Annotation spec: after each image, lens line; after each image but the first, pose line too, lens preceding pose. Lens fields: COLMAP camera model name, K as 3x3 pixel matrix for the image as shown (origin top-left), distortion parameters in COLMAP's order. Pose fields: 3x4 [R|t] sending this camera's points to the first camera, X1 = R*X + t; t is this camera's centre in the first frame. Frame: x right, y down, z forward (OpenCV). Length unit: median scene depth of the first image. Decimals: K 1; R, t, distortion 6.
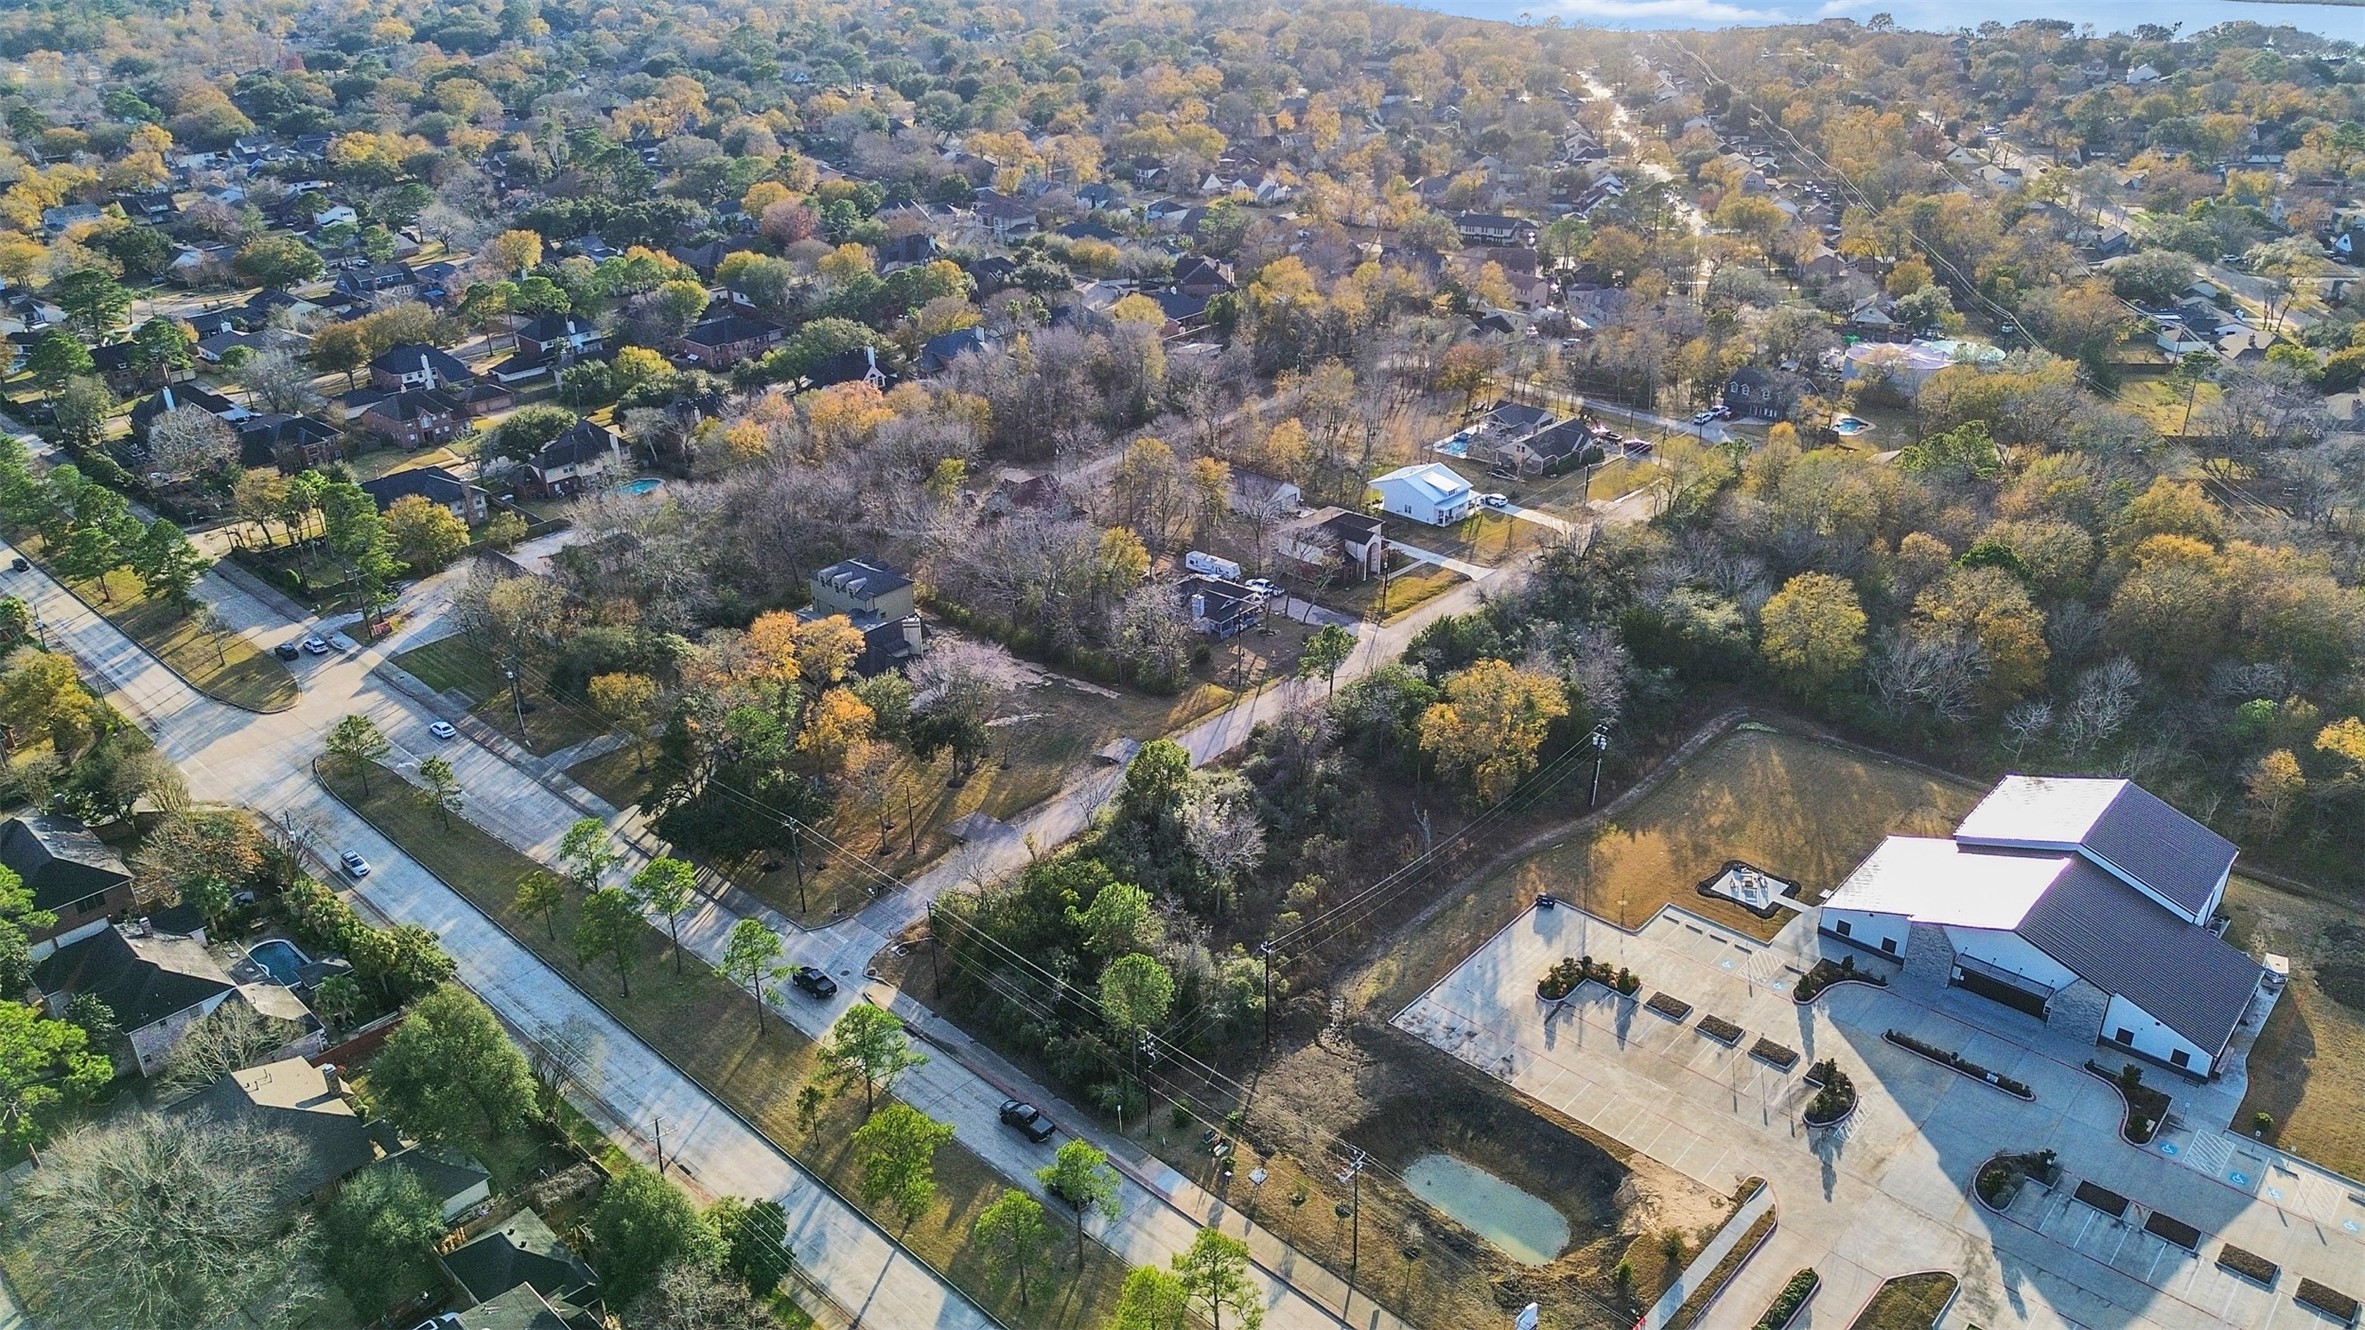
lens RADIAL K [[1673.3, 0, 1182.5], [0, 1673.3, 665.0], [0, 0, 1]] dist [0.061713, -0.062798]
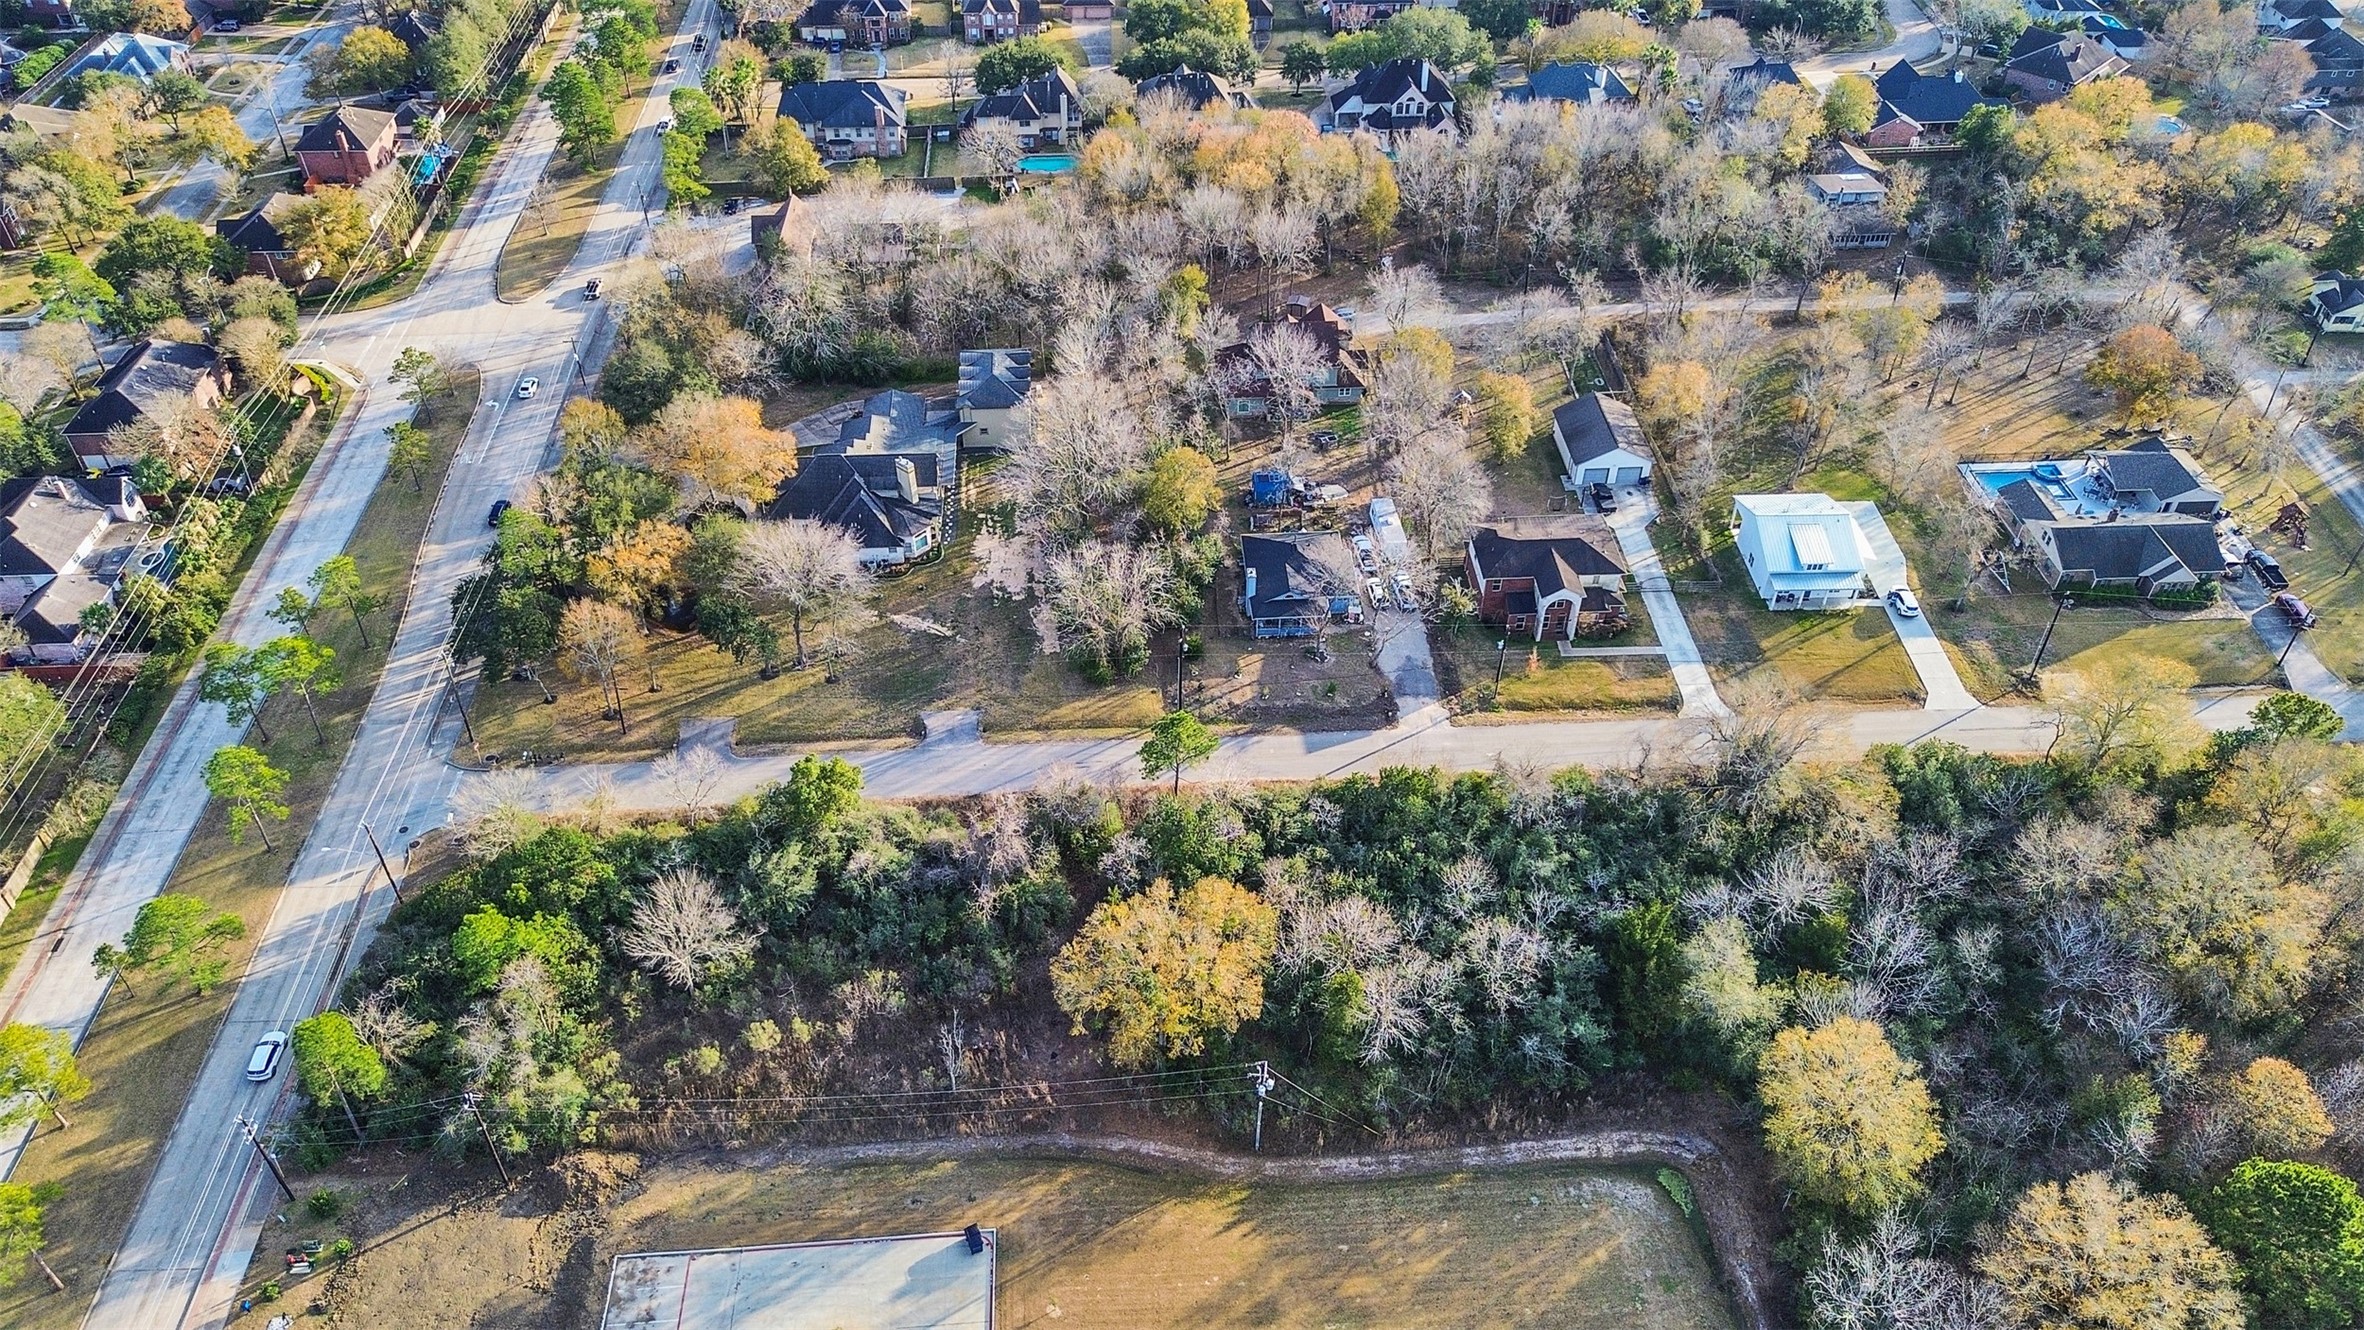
lens RADIAL K [[1724.5, 0, 1182.0], [0, 1724.5, 665.0], [0, 0, 1]] dist [0.026269, -0.001323]
pose [[0.719955, 0.455358, -0.523750, 0.583589], [-0.309884, 0.886173, 0.344484, -0.370410], [0.620997, -0.085712, 0.779113, 0.544453]]
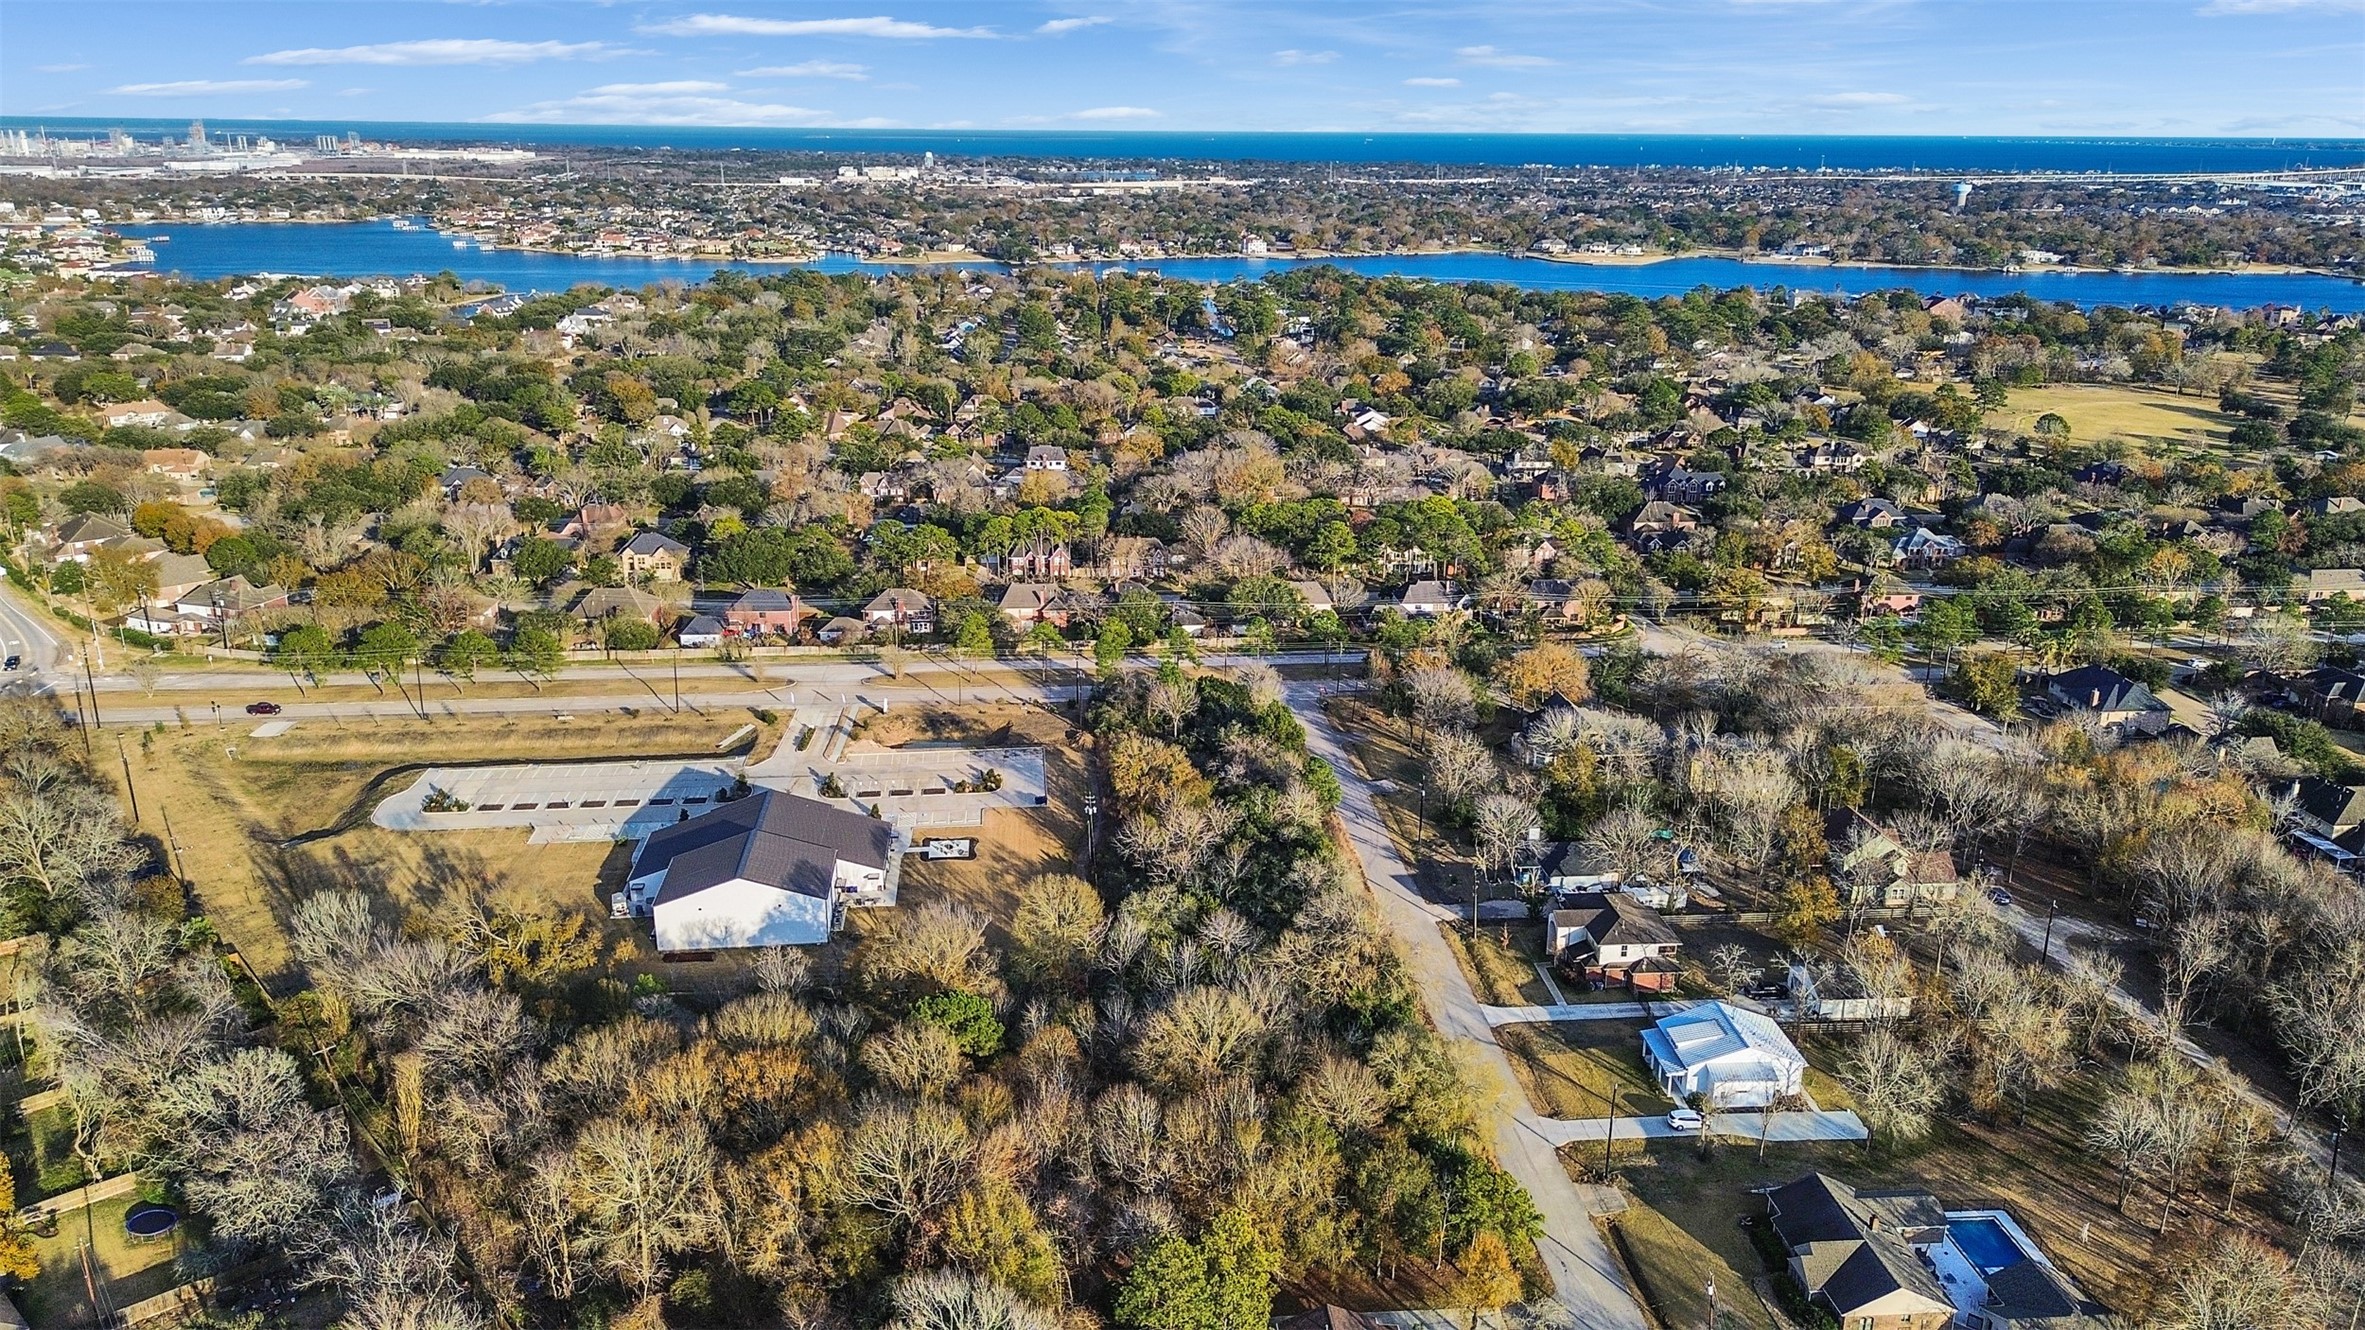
lens RADIAL K [[1673.3, 0, 1182.5], [0, 1673.3, 665.0], [0, 0, 1]] dist [0.061713, -0.062798]
pose [[-0.671007, 0.231889, -0.704256, 1.269464], [-0.324470, 0.762219, 0.560126, -0.922915], [0.666685, 0.604359, -0.436213, 1.798250]]
